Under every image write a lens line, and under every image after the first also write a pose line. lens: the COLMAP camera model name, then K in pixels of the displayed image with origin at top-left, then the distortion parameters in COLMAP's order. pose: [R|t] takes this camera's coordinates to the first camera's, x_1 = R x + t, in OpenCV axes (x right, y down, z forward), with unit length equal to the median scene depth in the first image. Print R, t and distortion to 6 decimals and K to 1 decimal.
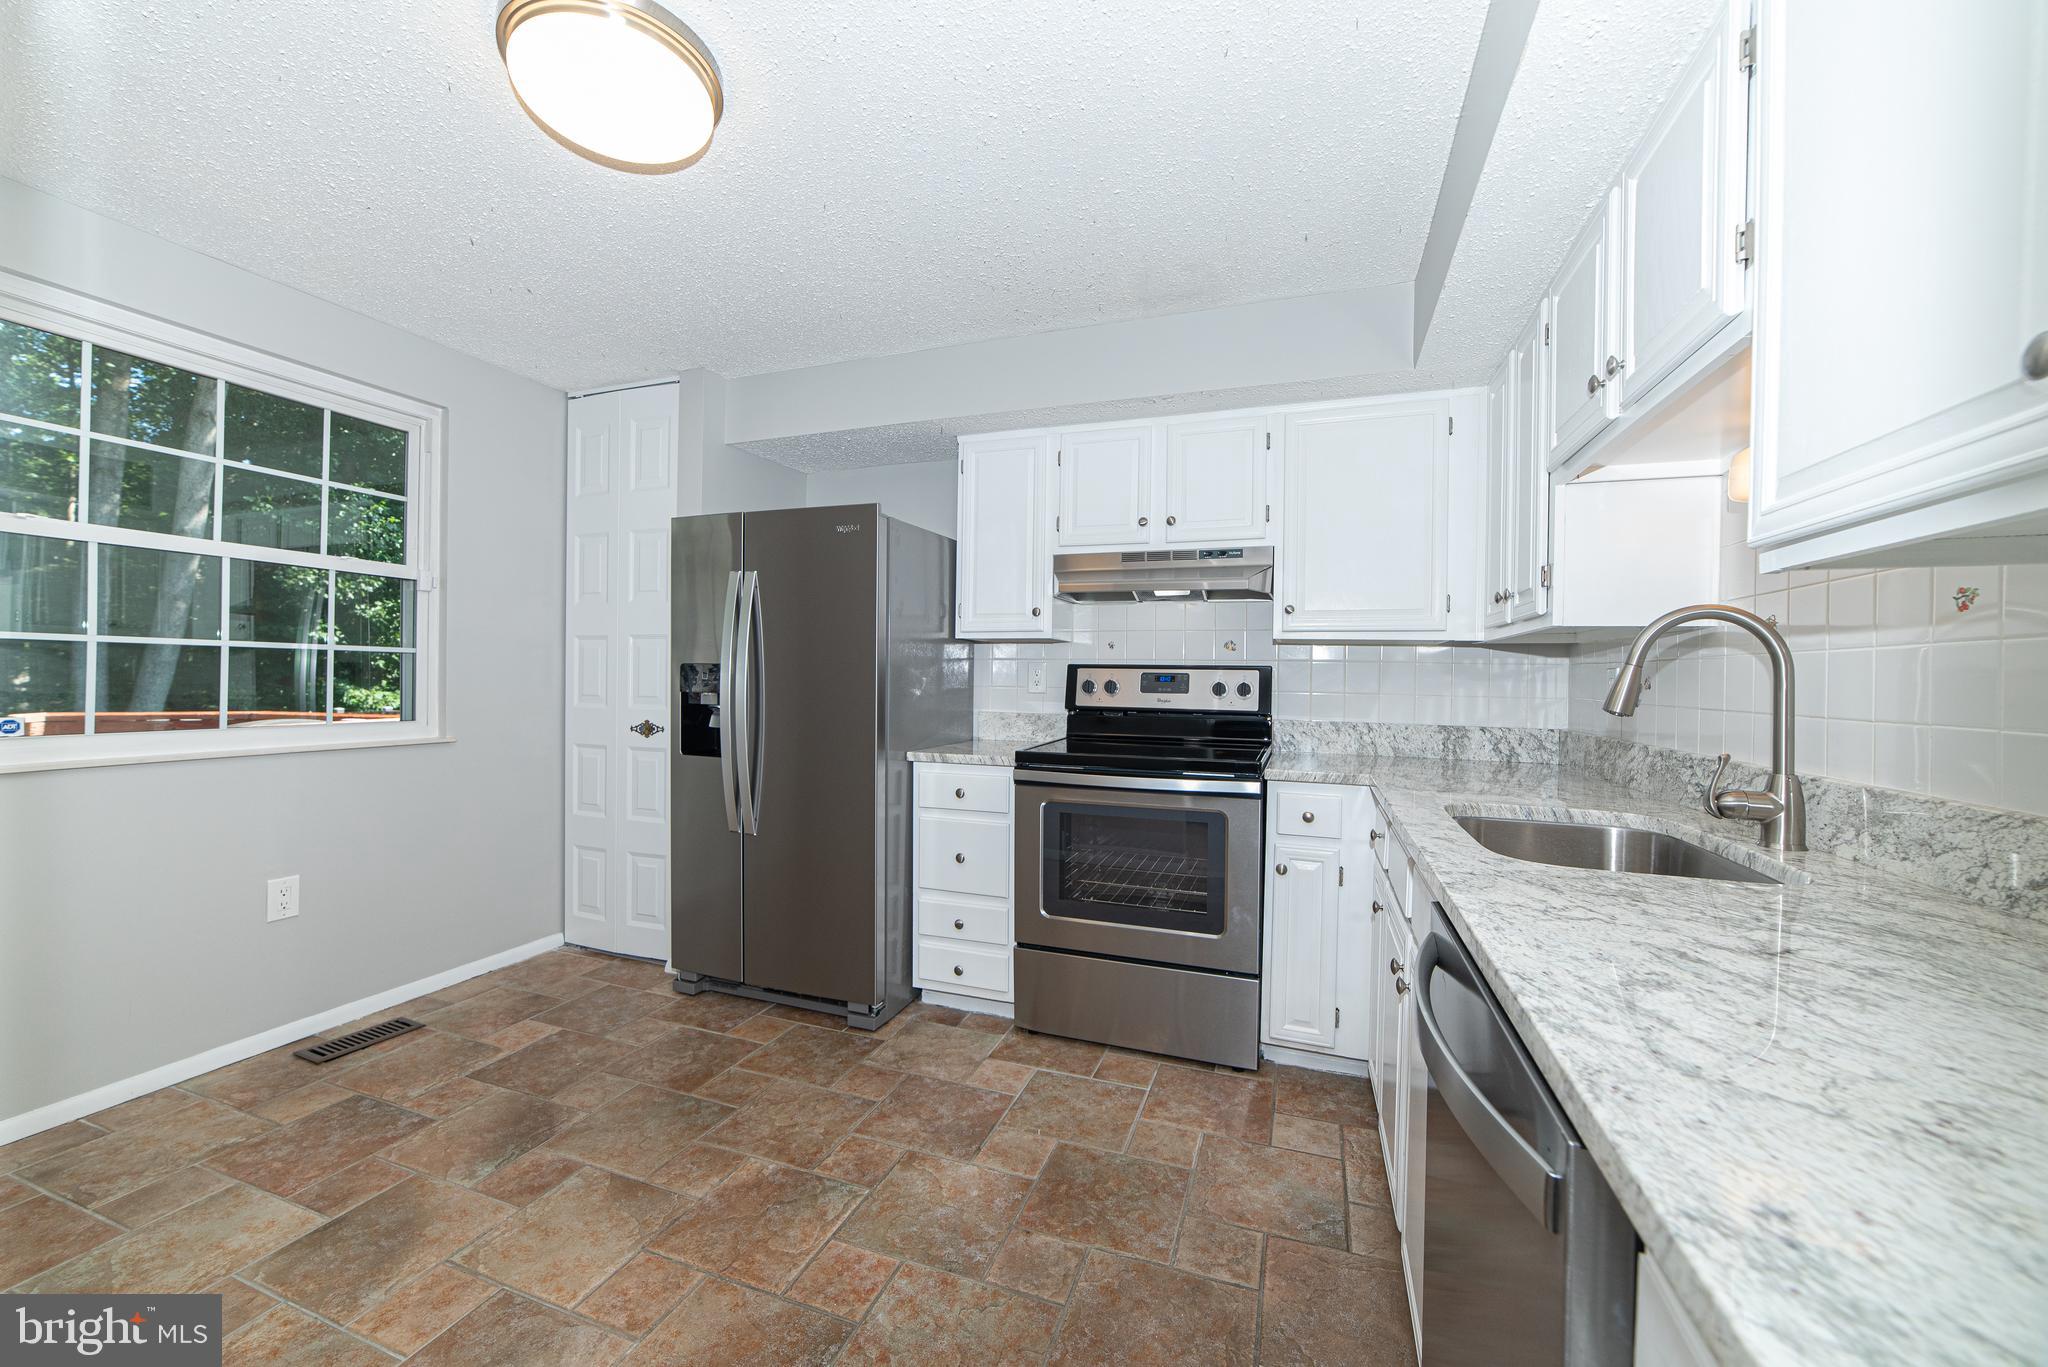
lens RADIAL K [[794.7, 0, 1016.3], [0, 794.7, 679.5], [0, 0, 1]] dist [-0.000528, 0.000003]
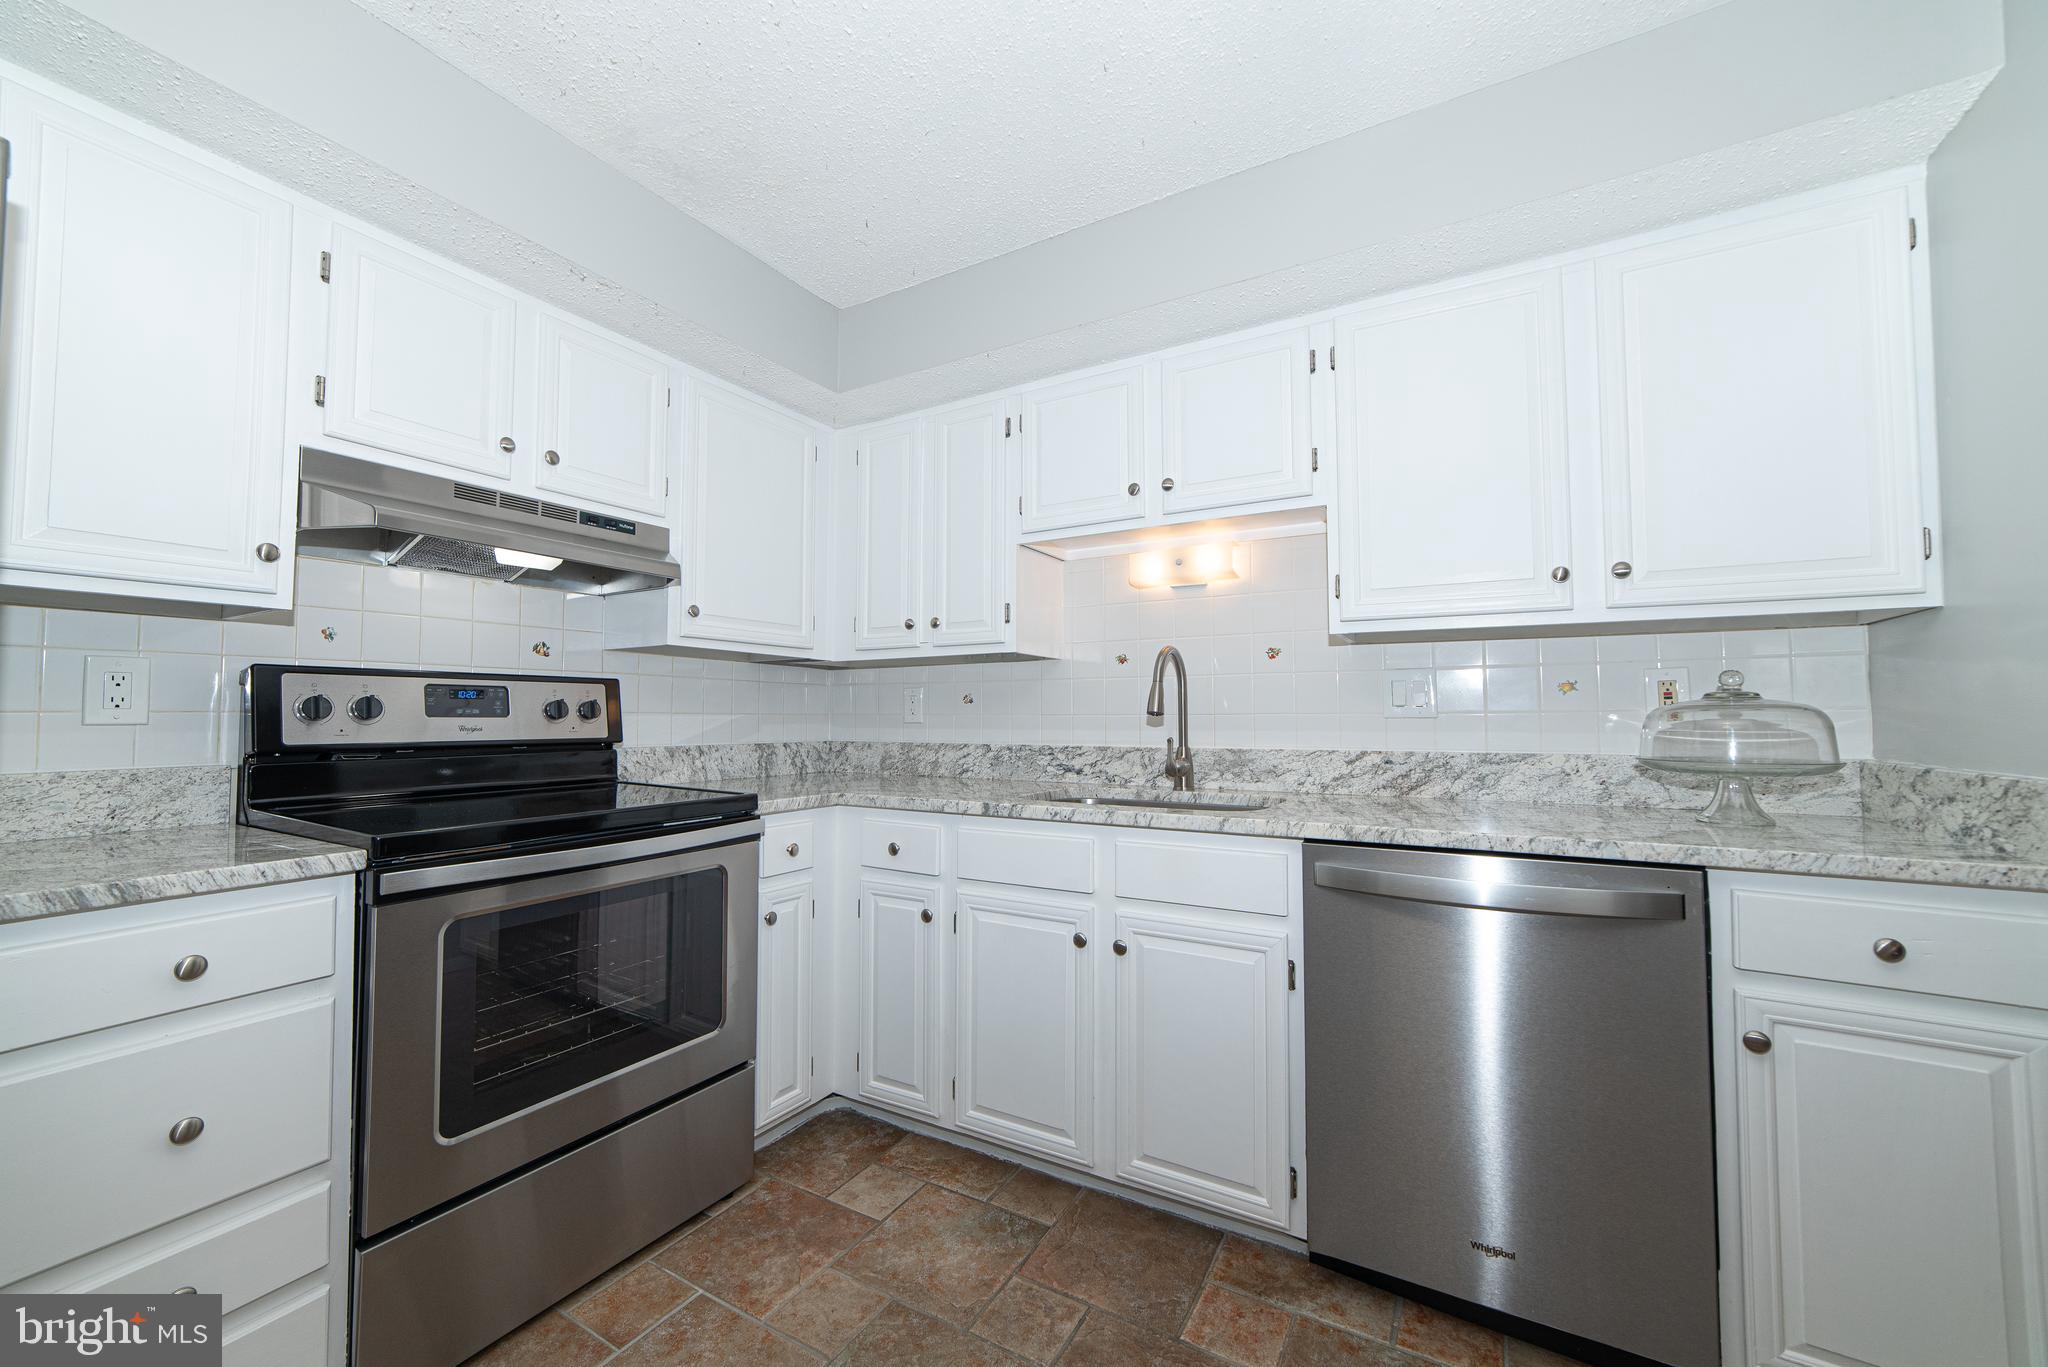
lens RADIAL K [[794.7, 0, 1017.5], [0, 794.7, 682.3], [0, 0, 1]] dist [-0.000528, 0.000003]
pose [[0.182803, 0.027043, 0.982778, -0.377841], [0.008599, 0.999539, -0.029103, 0.012171], [-0.983112, 0.013771, 0.182486, 0.484088]]
